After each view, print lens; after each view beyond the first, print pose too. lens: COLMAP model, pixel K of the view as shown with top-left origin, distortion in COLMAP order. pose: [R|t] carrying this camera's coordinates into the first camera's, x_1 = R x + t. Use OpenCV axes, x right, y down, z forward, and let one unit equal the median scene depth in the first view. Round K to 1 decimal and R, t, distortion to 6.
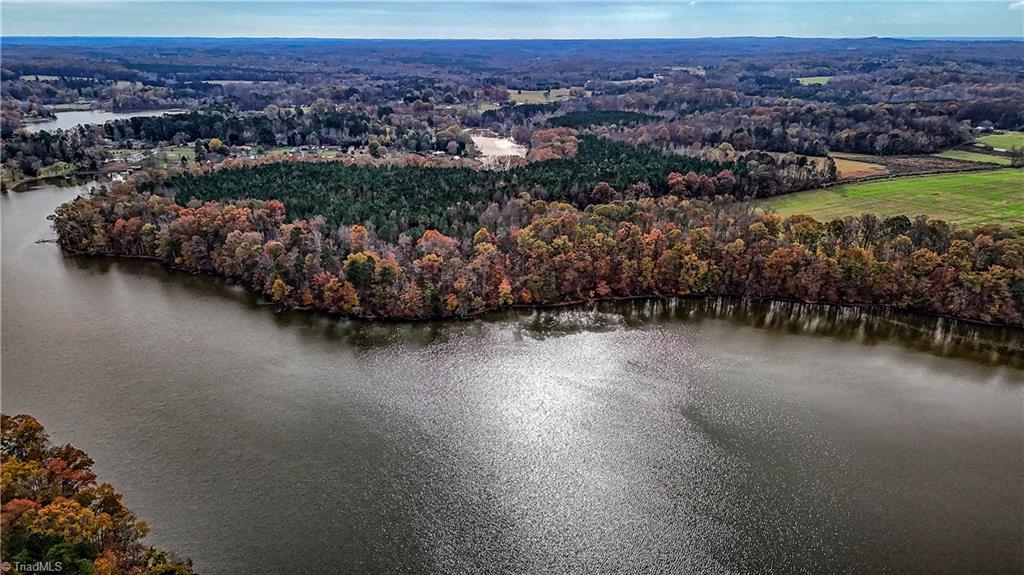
lens RADIAL K [[741.8, 0, 512.7], [0, 741.8, 292.3], [0, 0, 1]] dist [0.063377, -0.053012]
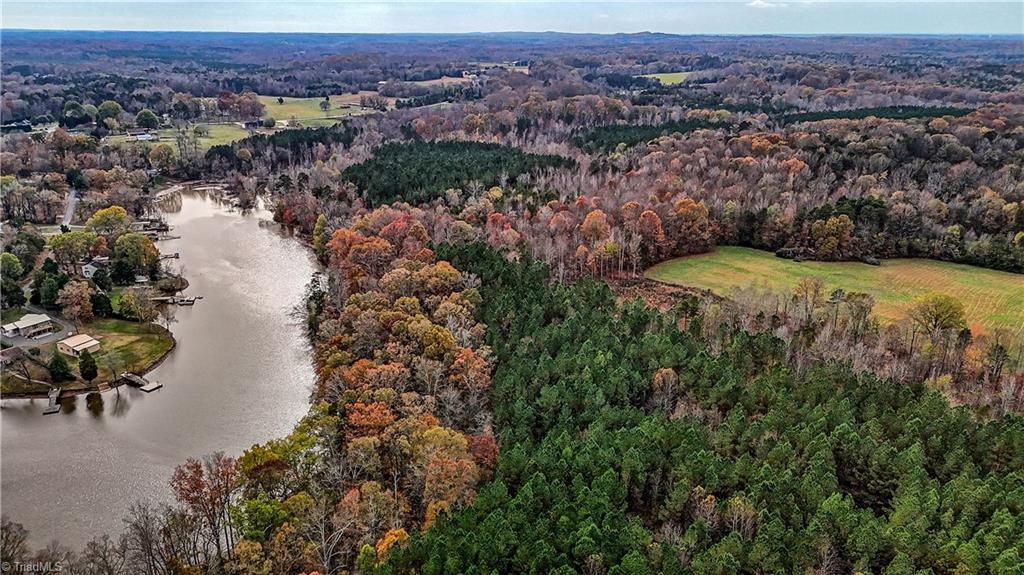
lens RADIAL K [[741.8, 0, 511.5], [0, 741.8, 288.7], [0, 0, 1]] dist [0.063377, -0.053012]
pose [[0.957143, -0.091340, 0.274835, 0.013372], [0.090983, 0.995753, 0.014075, -0.170661], [-0.274953, 0.011534, 0.961388, 0.562449]]
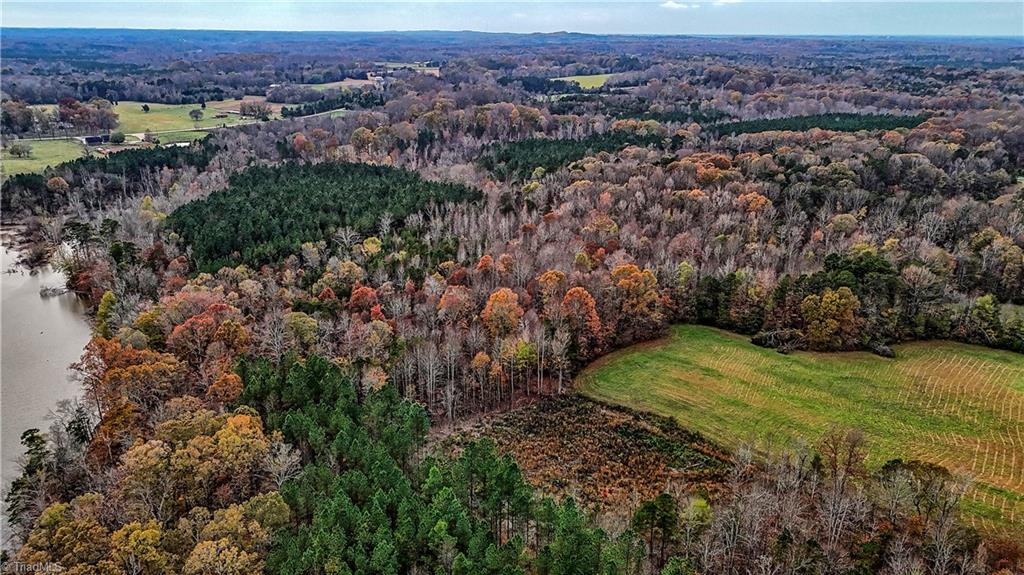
lens RADIAL K [[741.8, 0, 511.4], [0, 741.8, 288.4], [0, 0, 1]] dist [0.063377, -0.053012]
pose [[0.921885, -0.119768, 0.368489, 0.067169], [0.118859, 0.992590, 0.025255, -0.206419], [-0.368783, 0.020516, 0.929289, 0.666803]]
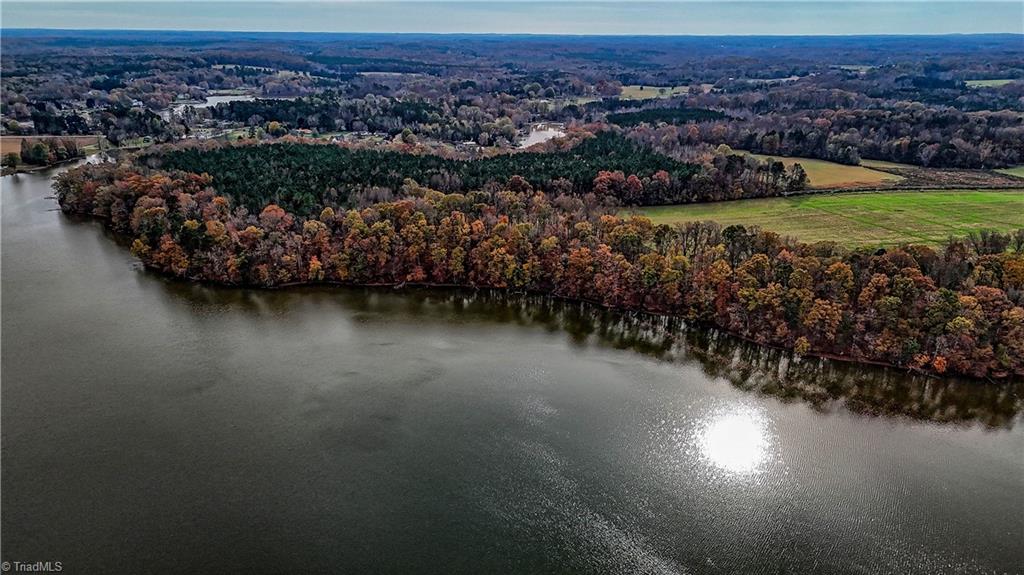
lens RADIAL K [[741.8, 0, 510.4], [0, 741.8, 290.6], [0, 0, 1]] dist [0.063377, -0.053012]
pose [[0.961526, 0.095401, -0.257618, 0.218399], [-0.094728, 0.995389, 0.015053, -0.003801], [0.257867, 0.009930, 0.966129, 0.015382]]
